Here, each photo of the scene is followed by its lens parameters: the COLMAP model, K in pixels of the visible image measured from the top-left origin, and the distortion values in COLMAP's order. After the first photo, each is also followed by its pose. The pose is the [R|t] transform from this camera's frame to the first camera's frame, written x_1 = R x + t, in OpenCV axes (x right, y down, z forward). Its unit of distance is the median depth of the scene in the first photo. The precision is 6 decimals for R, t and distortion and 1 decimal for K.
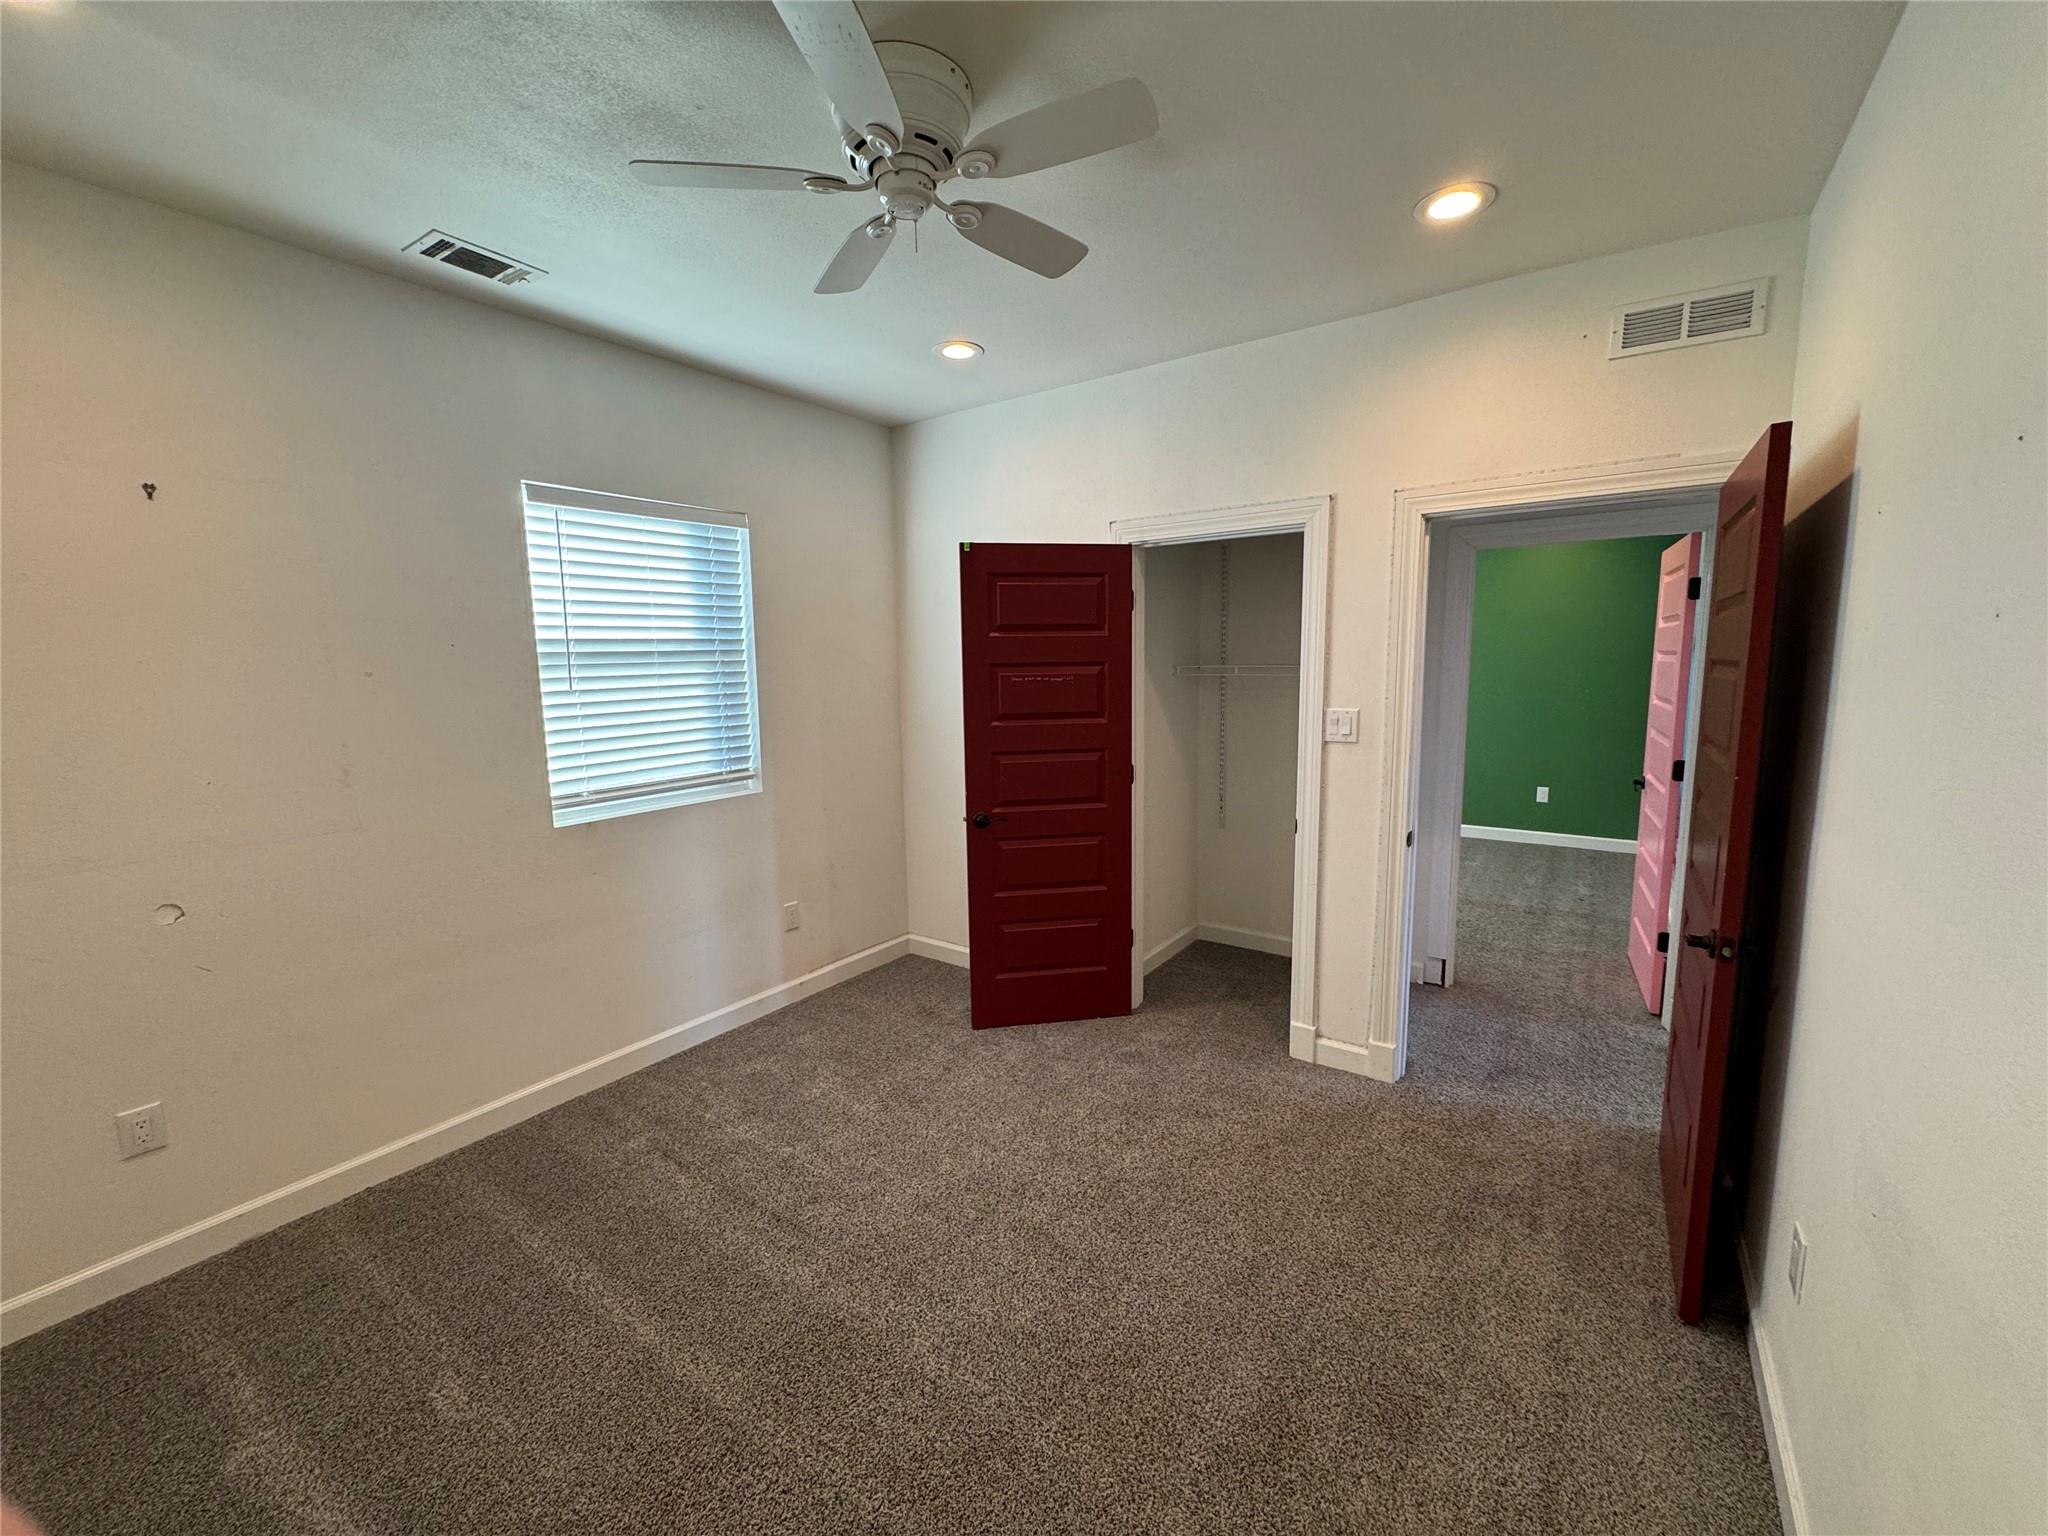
lens RADIAL K [[827.8, 0, 1011.1], [0, 827.8, 769.0], [0, 0, 1]] dist [-0.004110, -0.000346]
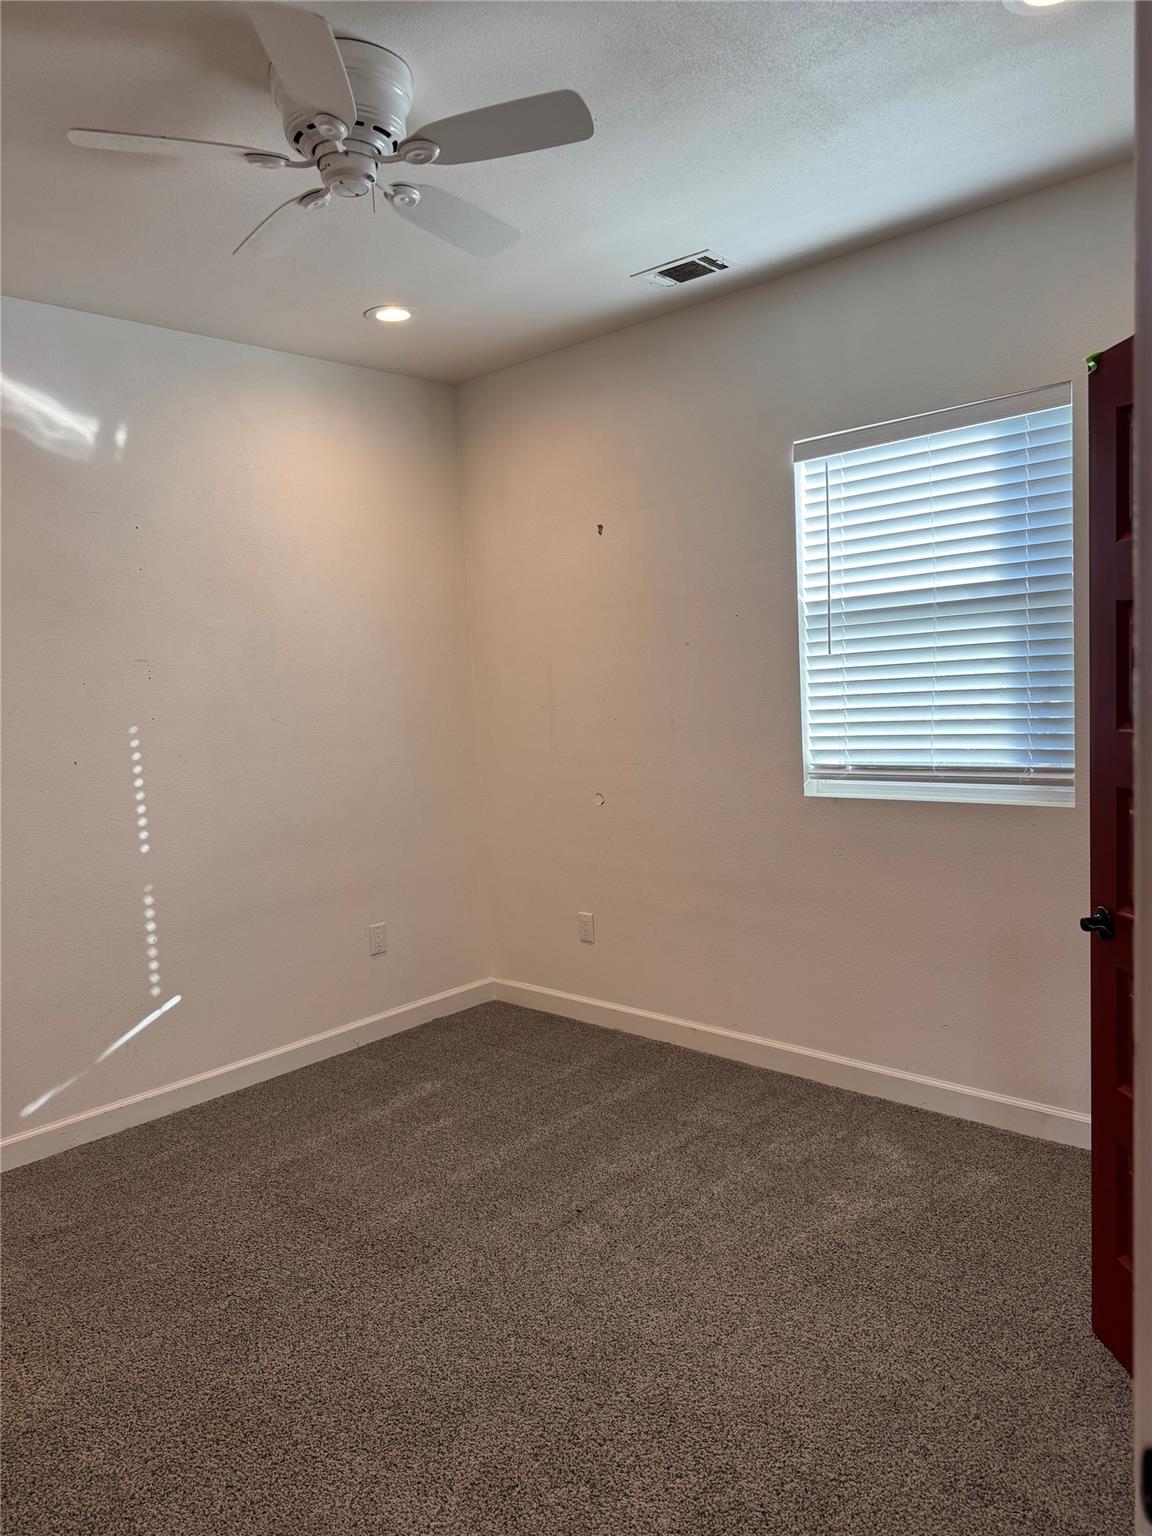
lens RADIAL K [[1085.2, 0, 572.1], [0, 1085.2, 771.0], [0, 0, 1]] dist [0.054701, -0.001563]
pose [[-0.141594, 0.129536, -0.981413, 0.747634], [-0.058196, 0.988598, 0.138881, -0.121924], [0.988213, 0.076779, -0.132441, 0.902364]]
